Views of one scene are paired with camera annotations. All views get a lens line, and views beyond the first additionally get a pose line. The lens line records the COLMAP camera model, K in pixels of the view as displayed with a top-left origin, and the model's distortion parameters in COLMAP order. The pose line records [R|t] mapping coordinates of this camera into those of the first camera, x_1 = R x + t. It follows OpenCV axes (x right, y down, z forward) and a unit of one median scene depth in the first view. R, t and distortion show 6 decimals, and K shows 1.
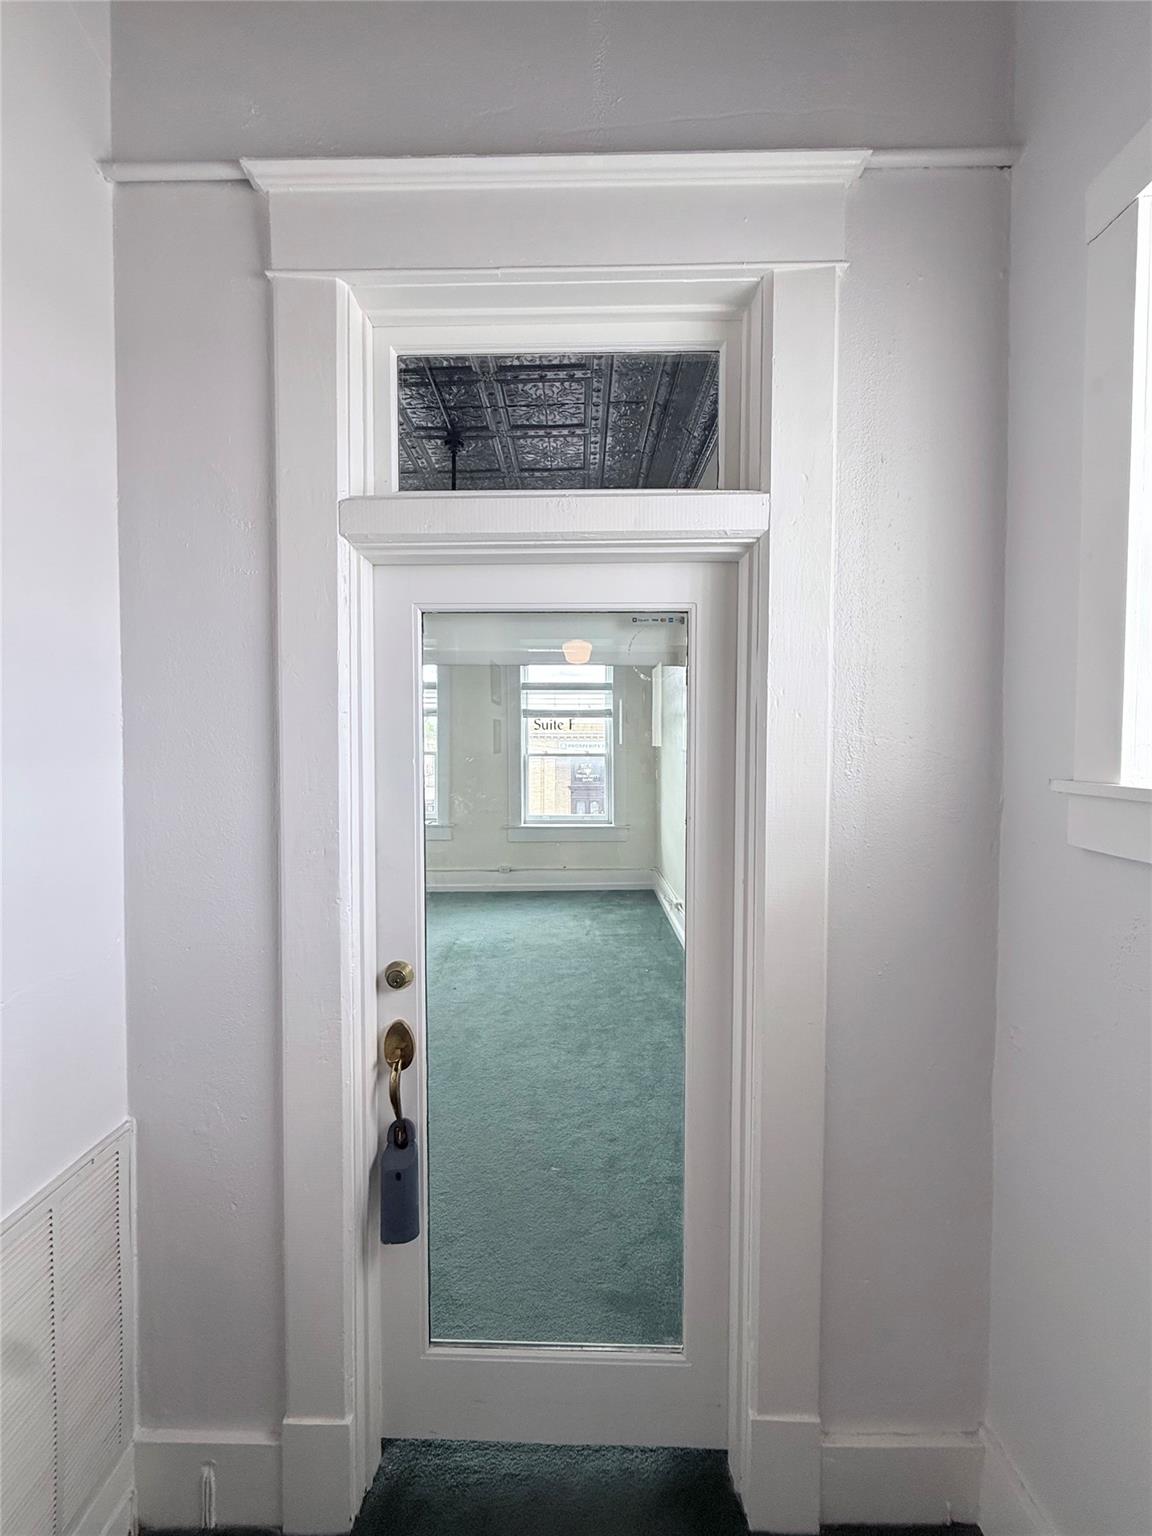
lens RADIAL K [[614.2, 0, 573.5], [0, 614.2, 760.8], [0, 0, 1]] dist [-0.000906, -0.000119]
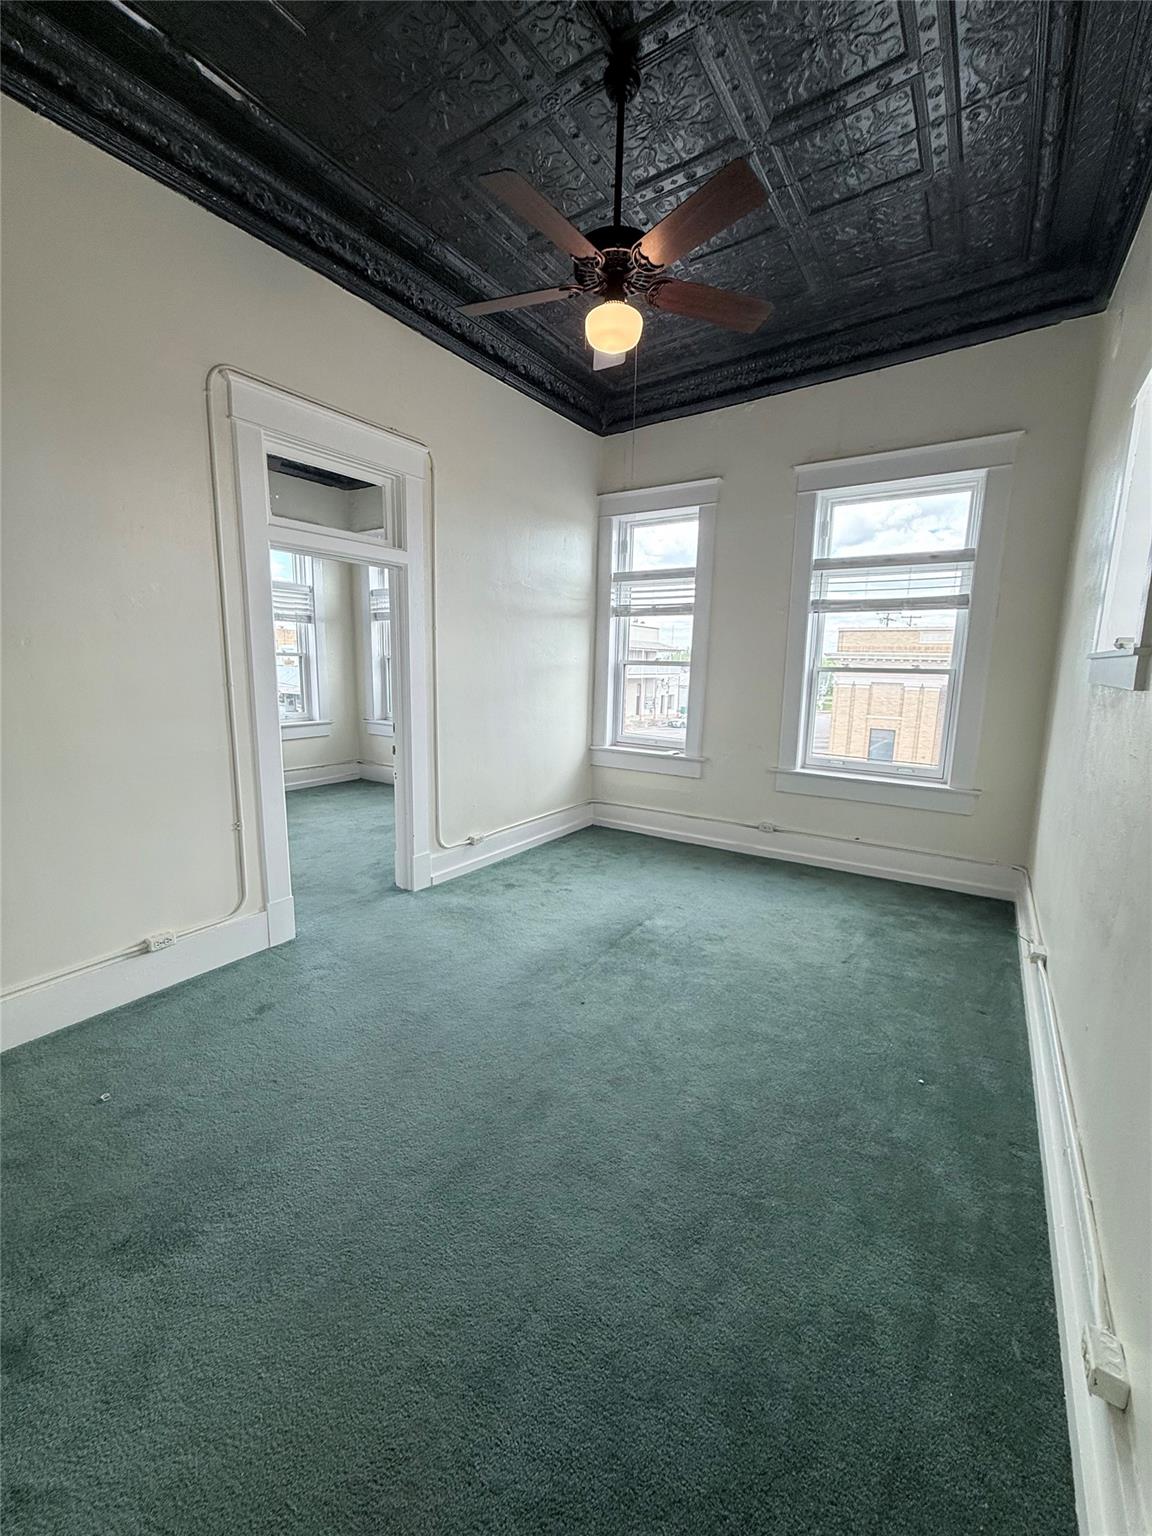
lens RADIAL K [[612.1, 0, 563.8], [0, 612.1, 765.3], [0, 0, 1]] dist [0.000977, 0.000056]
pose [[0.828196, 0.109186, -0.549700, 0.102628], [-0.034913, 0.988985, 0.143838, 0.010422], [0.559350, -0.099934, 0.822885, 0.354563]]
